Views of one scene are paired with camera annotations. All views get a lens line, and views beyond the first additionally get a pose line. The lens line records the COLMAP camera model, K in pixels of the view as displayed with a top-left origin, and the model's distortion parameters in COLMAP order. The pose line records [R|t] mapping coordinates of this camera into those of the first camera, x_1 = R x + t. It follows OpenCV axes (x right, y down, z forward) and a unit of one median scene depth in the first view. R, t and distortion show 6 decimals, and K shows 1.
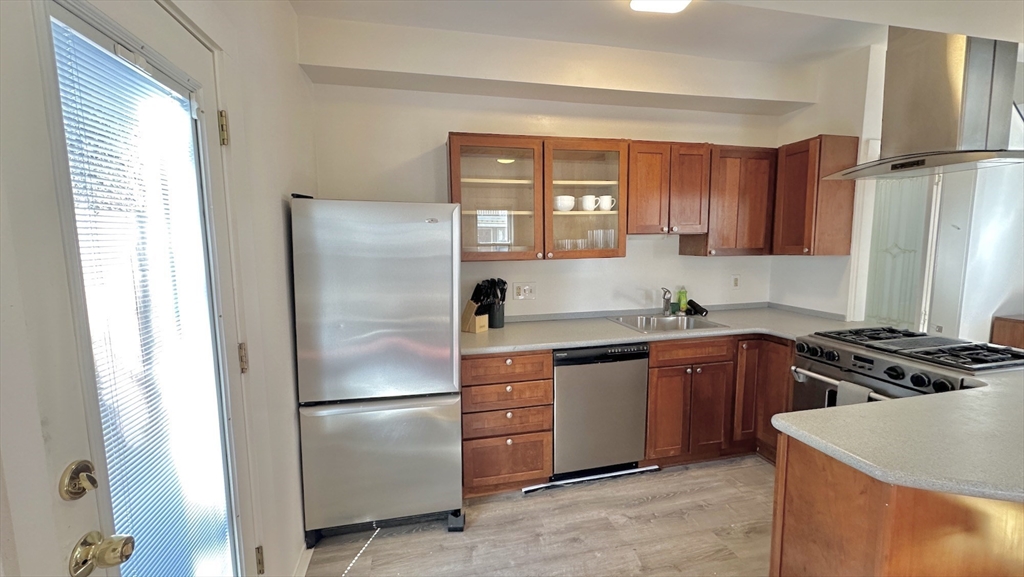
lens RADIAL K [[419.3, 0, 512.8], [0, 419.3, 287.0], [0, 0, 1]] dist [-0.002991, -0.000330]
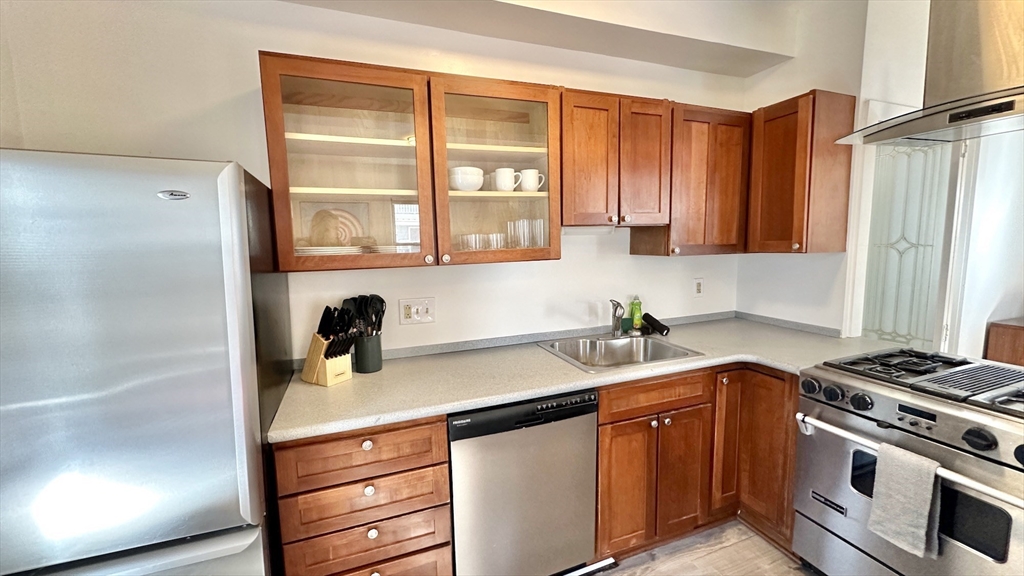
lens RADIAL K [[415.7, 0, 513.4], [0, 415.7, 286.1], [0, 0, 1]] dist [-0.001294, -0.000300]
pose [[0.989929, -0.025127, 0.139313, 0.098117], [0.025122, 0.999683, 0.001797, -0.031548], [-0.139314, 0.001721, 0.990247, 0.341917]]
